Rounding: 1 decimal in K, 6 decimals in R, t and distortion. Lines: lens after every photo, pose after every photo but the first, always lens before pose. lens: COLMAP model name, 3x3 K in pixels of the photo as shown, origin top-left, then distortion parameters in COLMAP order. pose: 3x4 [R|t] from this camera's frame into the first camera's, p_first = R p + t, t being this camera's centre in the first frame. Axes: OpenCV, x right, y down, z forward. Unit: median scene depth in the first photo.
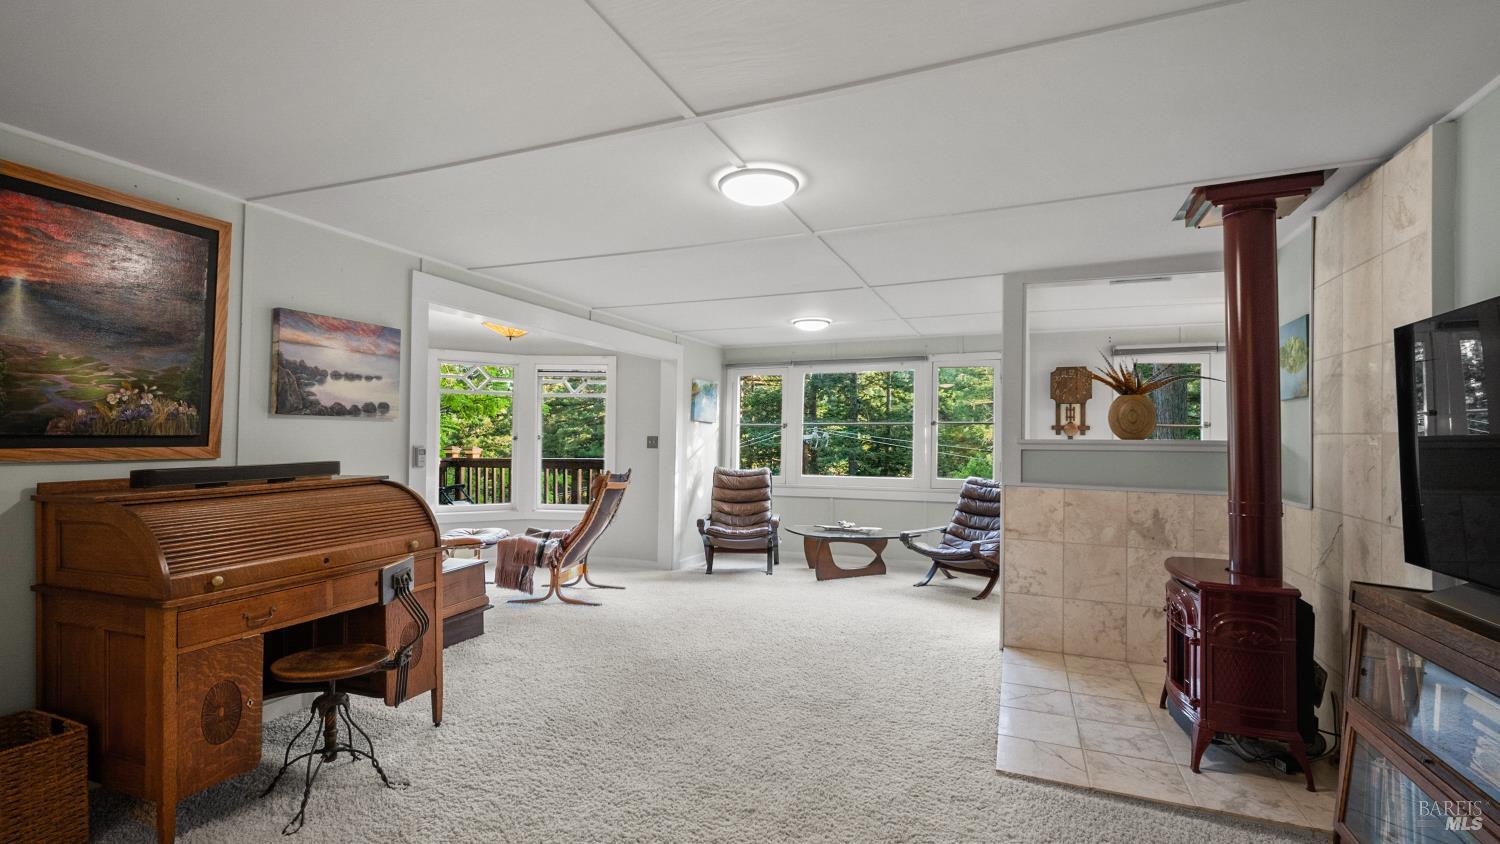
lens RADIAL K [[674.1, 0, 746.3], [0, 674.1, 426.4], [0, 0, 1]] dist [0.013455, -0.009662]
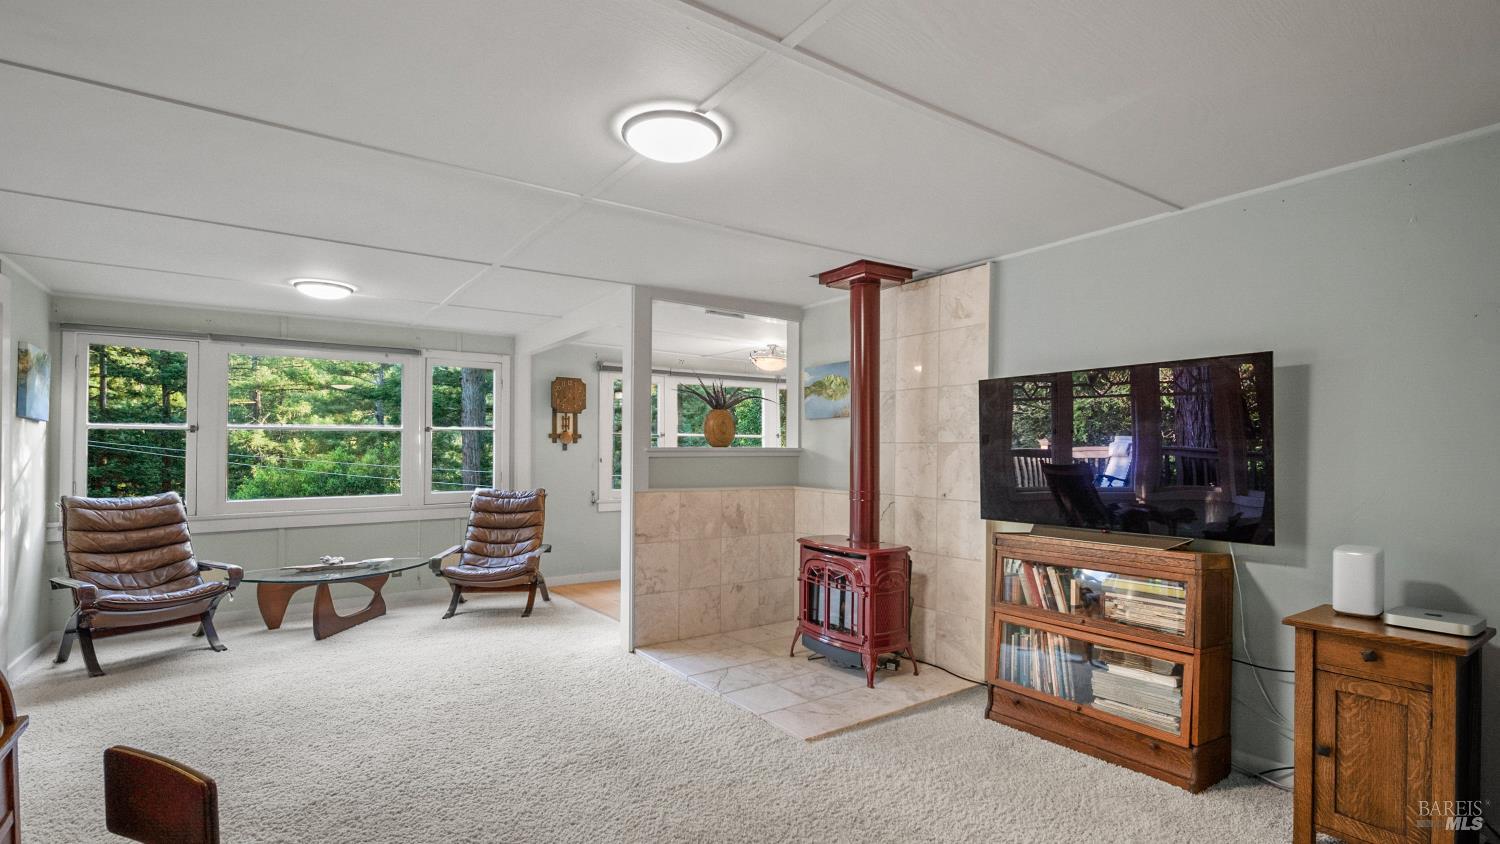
lens RADIAL K [[687.0, 0, 747.2], [0, 687.0, 451.0], [0, 0, 1]] dist [0.016537, -0.008932]
pose [[0.533369, -0.008873, 0.845836, -0.313951], [-0.012306, 0.999758, 0.018248, 0.002643], [-0.845793, -0.020142, 0.533131, 0.229905]]
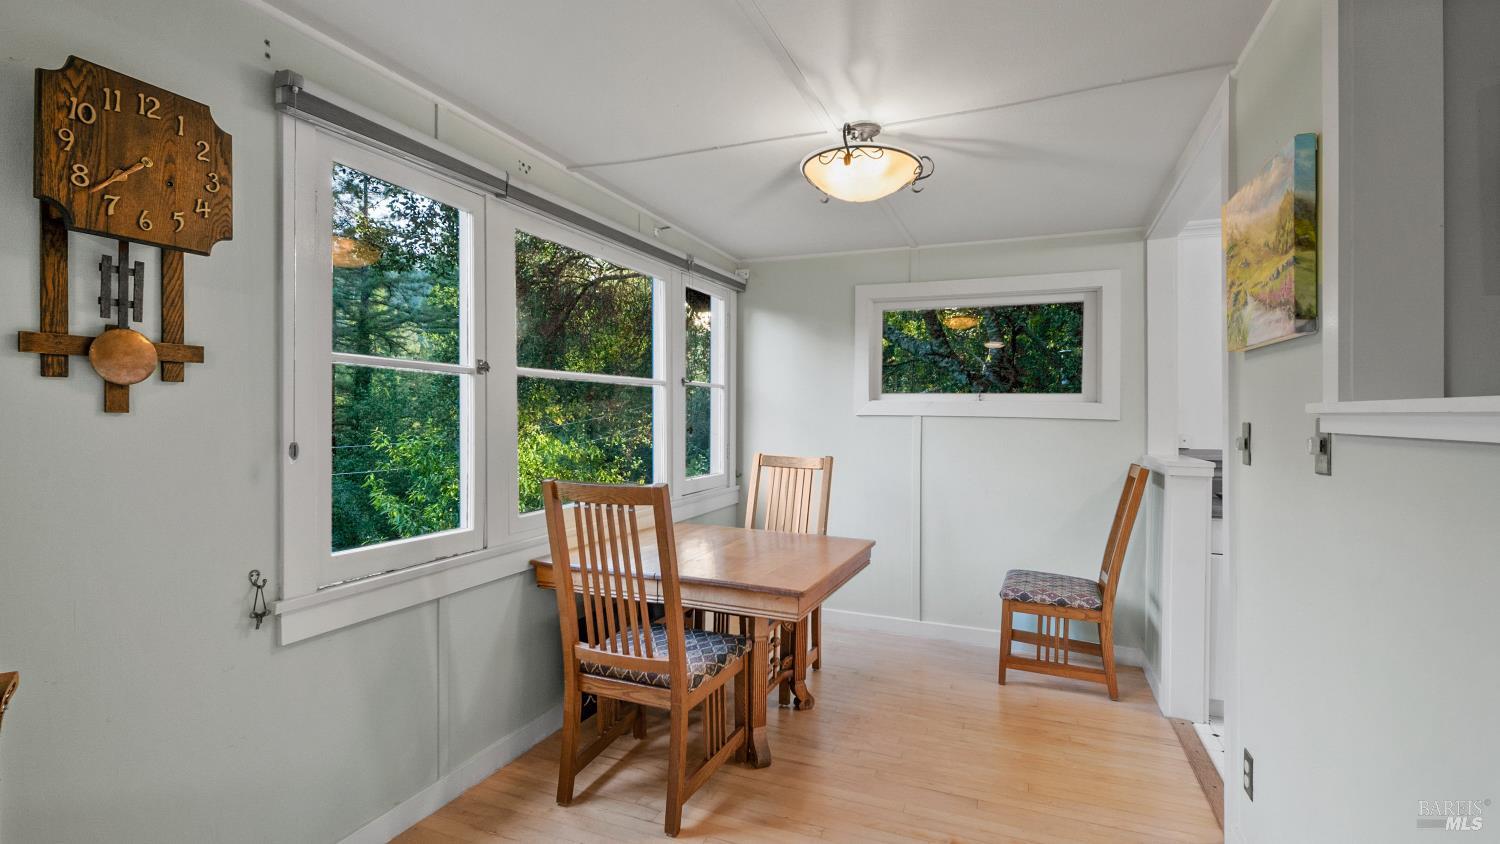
lens RADIAL K [[692.4, 0, 740.7], [0, 692.4, 417.4], [0, 0, 1]] dist [0.028114, -0.009175]
pose [[0.013030, -0.014855, 0.999805, 0.280301], [-0.020353, 0.999679, 0.015118, 0.020596], [-0.999708, -0.020546, 0.012723, 0.915145]]
